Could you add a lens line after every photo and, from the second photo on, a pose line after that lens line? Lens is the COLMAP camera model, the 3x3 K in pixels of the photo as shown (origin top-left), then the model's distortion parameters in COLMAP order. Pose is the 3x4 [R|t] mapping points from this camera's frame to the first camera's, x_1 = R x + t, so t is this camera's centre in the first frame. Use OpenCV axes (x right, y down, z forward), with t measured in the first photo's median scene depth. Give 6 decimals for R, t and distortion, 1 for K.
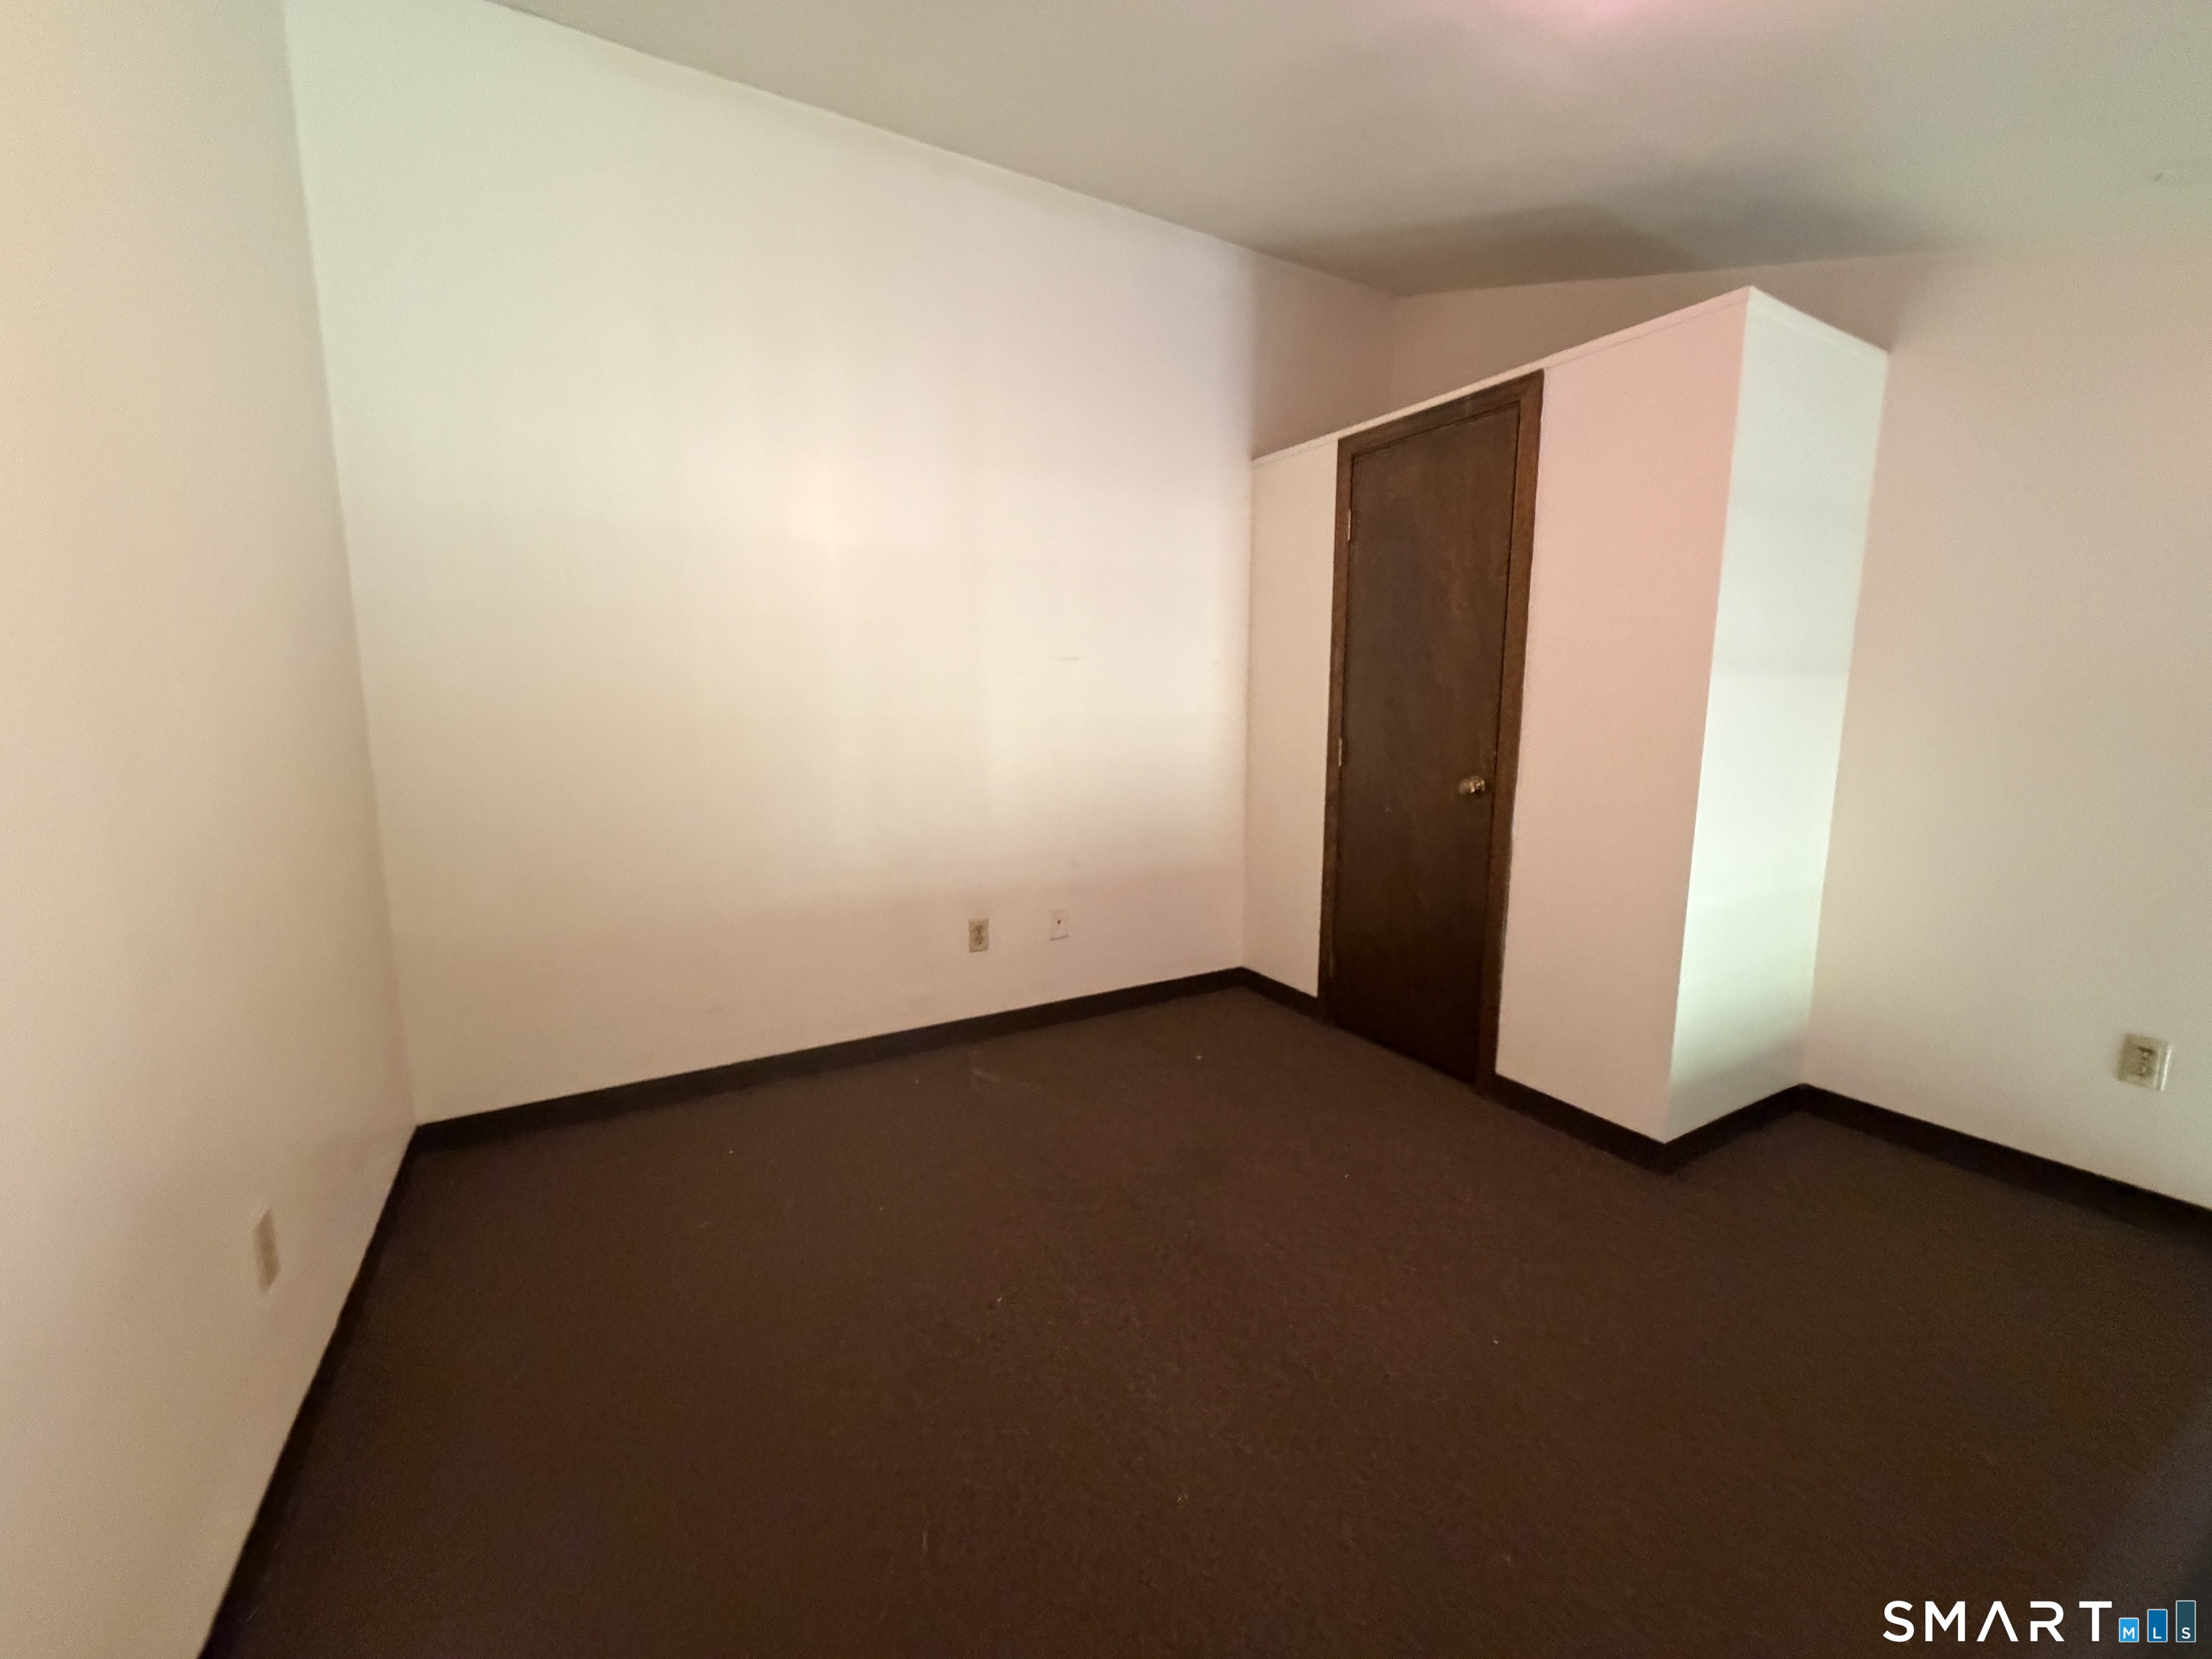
lens RADIAL K [[878.0, 0, 1113.7], [0, 878.0, 826.1], [0, 0, 1]] dist [-0.001009, -0.000322]
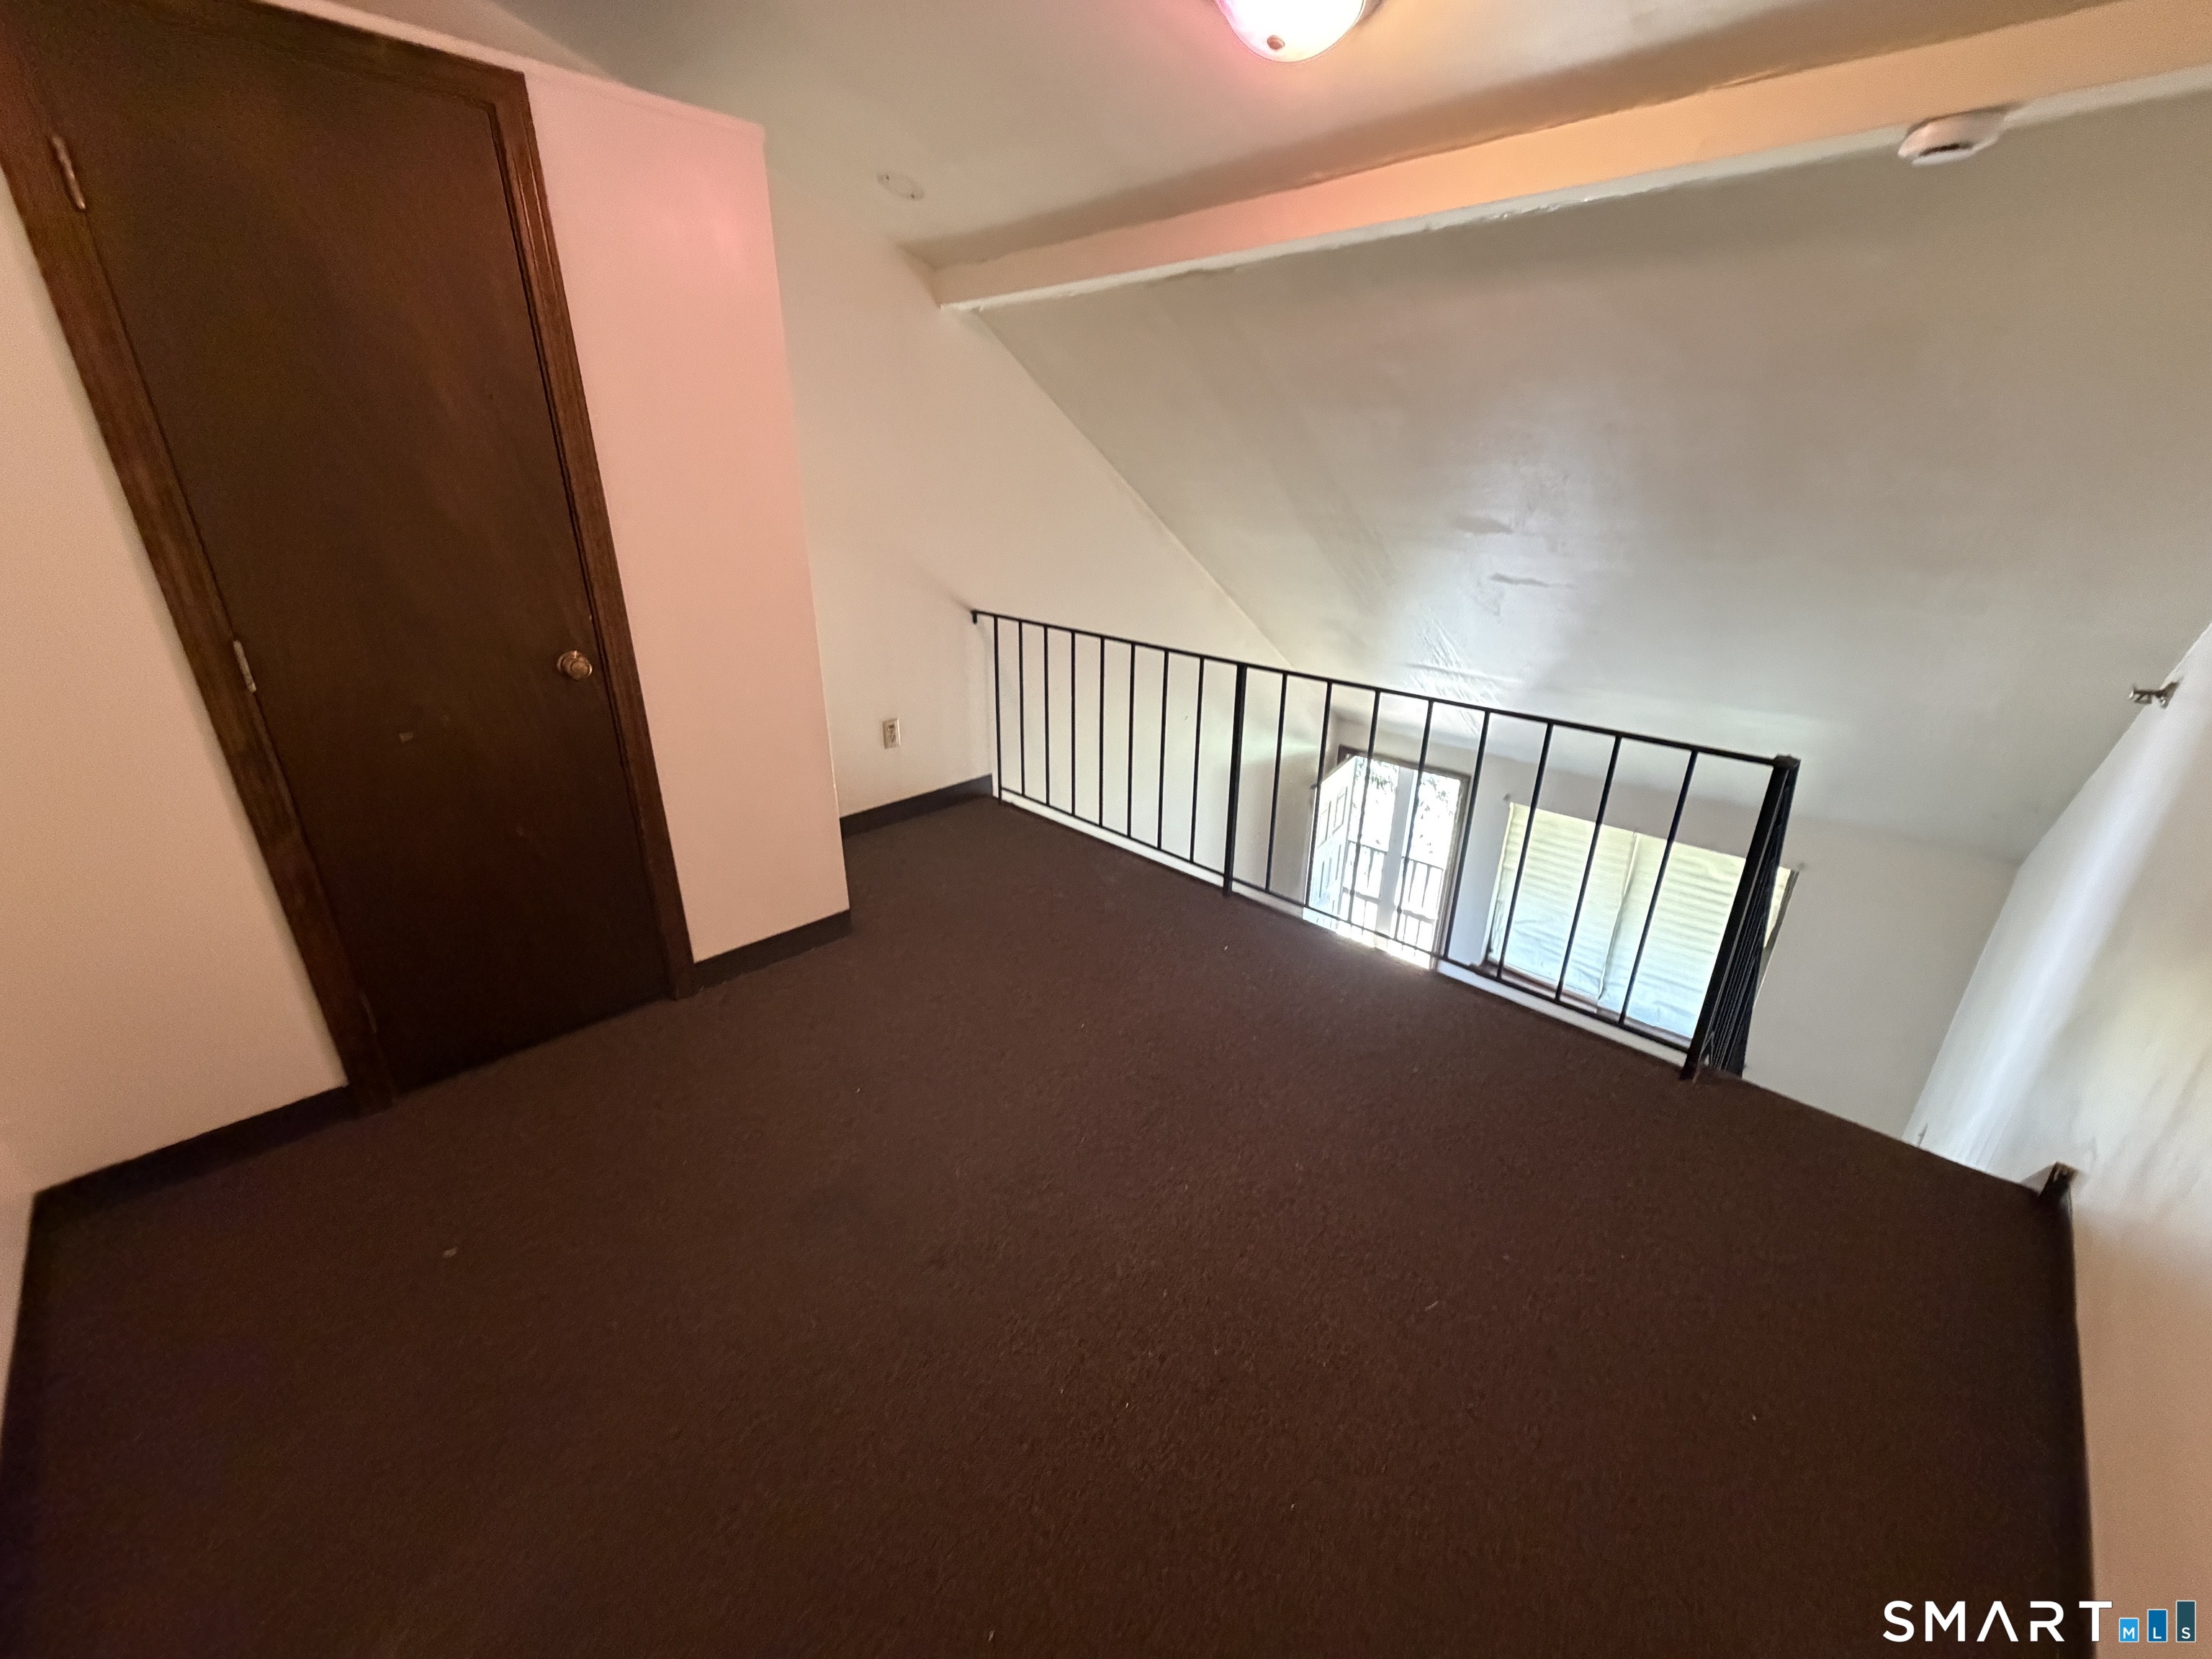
lens RADIAL K [[878.0, 0, 1113.7], [0, 878.0, 826.1], [0, 0, 1]] dist [-0.001009, -0.000322]
pose [[-0.255995, -0.364373, 0.895377, -0.462010], [0.123308, 0.906366, 0.404099, -0.172647], [-0.958781, 0.213855, -0.187095, 0.726279]]
